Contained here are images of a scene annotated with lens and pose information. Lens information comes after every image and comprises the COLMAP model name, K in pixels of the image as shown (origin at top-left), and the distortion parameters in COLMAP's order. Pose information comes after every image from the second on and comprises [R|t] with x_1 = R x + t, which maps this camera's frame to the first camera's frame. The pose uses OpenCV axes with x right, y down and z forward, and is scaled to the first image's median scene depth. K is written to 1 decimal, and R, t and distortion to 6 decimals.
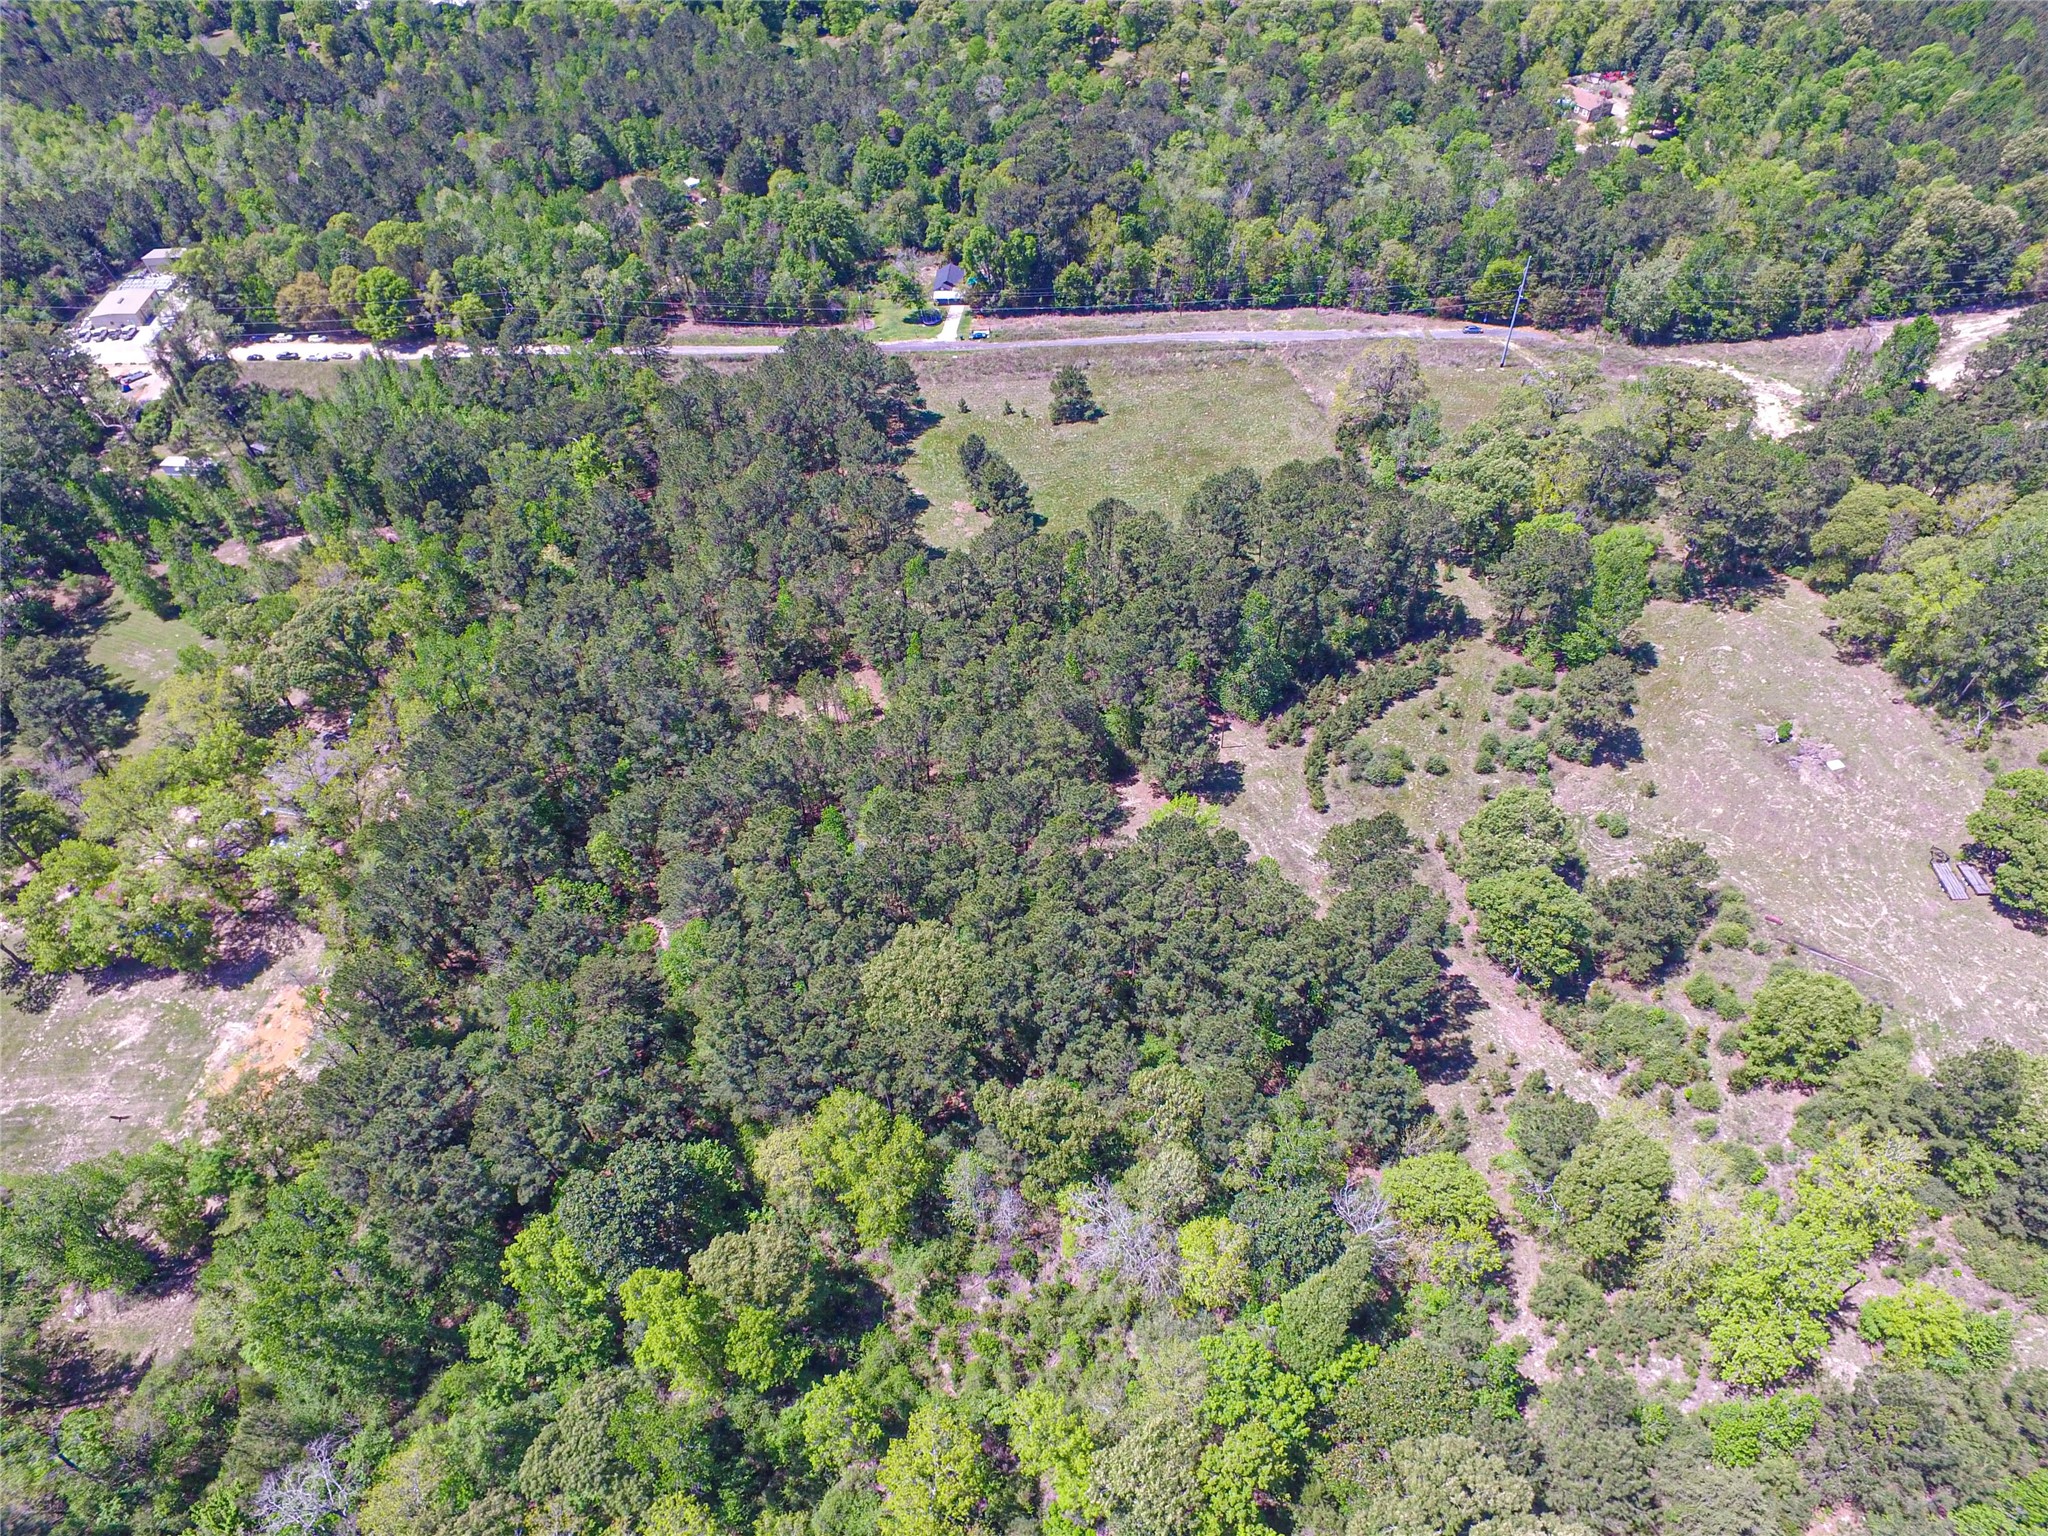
lens RADIAL K [[1201.0, 0, 1020.4], [0, 1201.0, 766.3], [0, 0, 1]] dist [-0.002653, 0.003975]
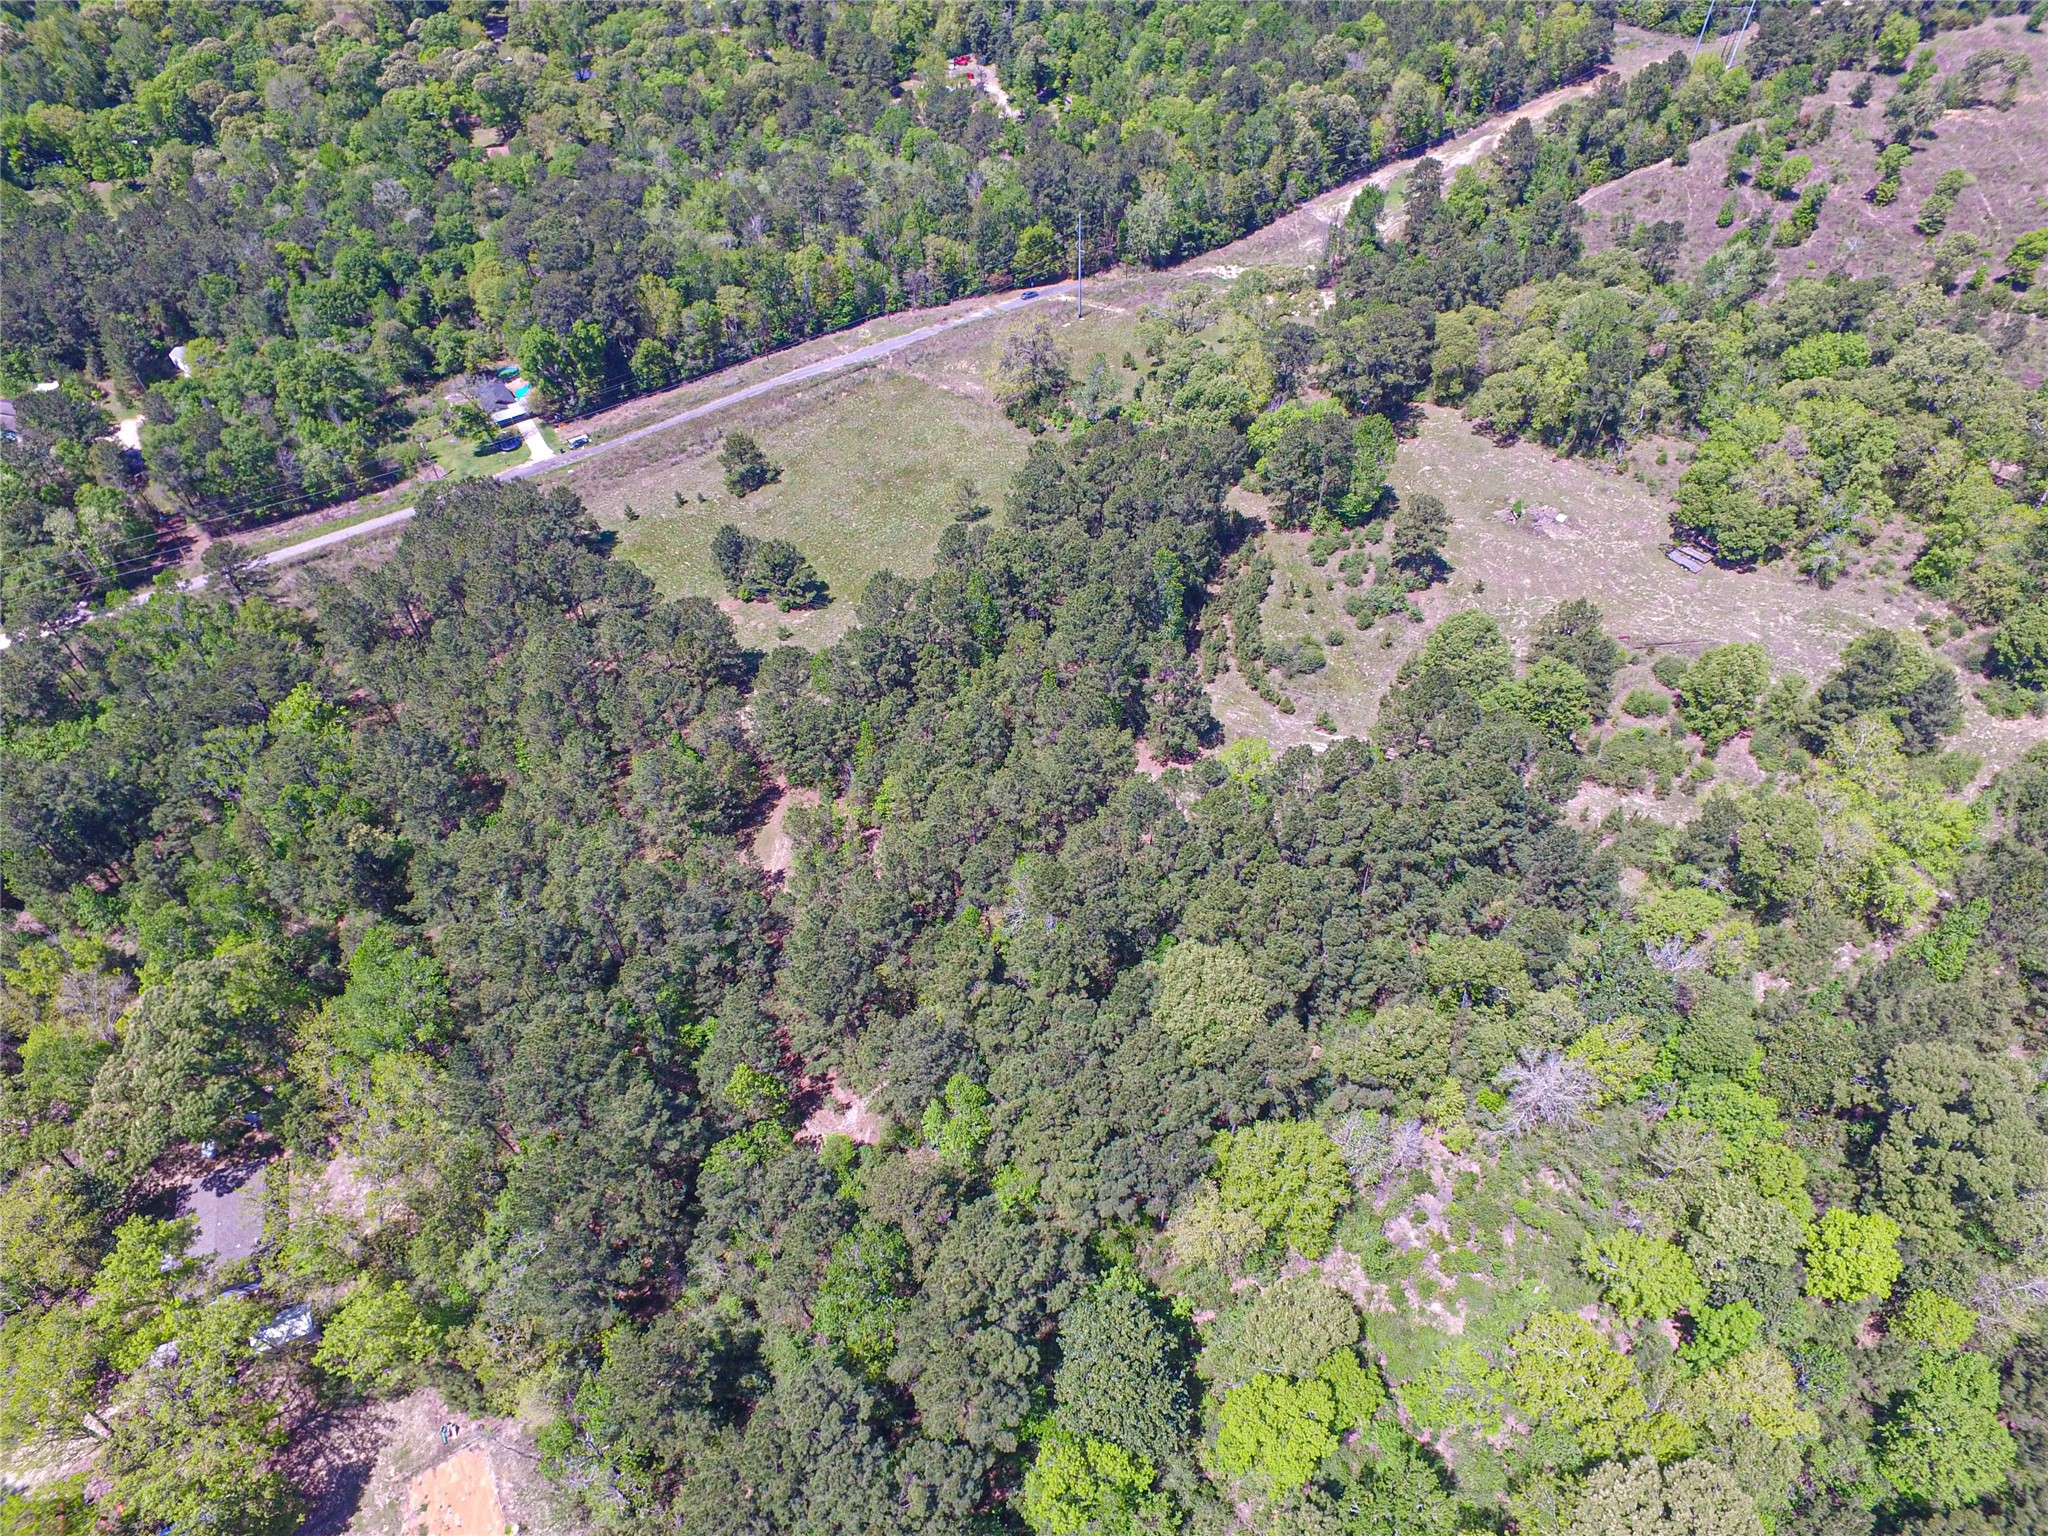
lens RADIAL K [[1201.0, 0, 1020.4], [0, 1201.0, 766.3], [0, 0, 1]] dist [-0.002653, 0.003975]
pose [[0.802188, -0.421206, 0.423178, -0.285401], [0.430125, 0.899245, 0.079698, -0.074047], [-0.414110, 0.118087, 0.902535, 0.076397]]
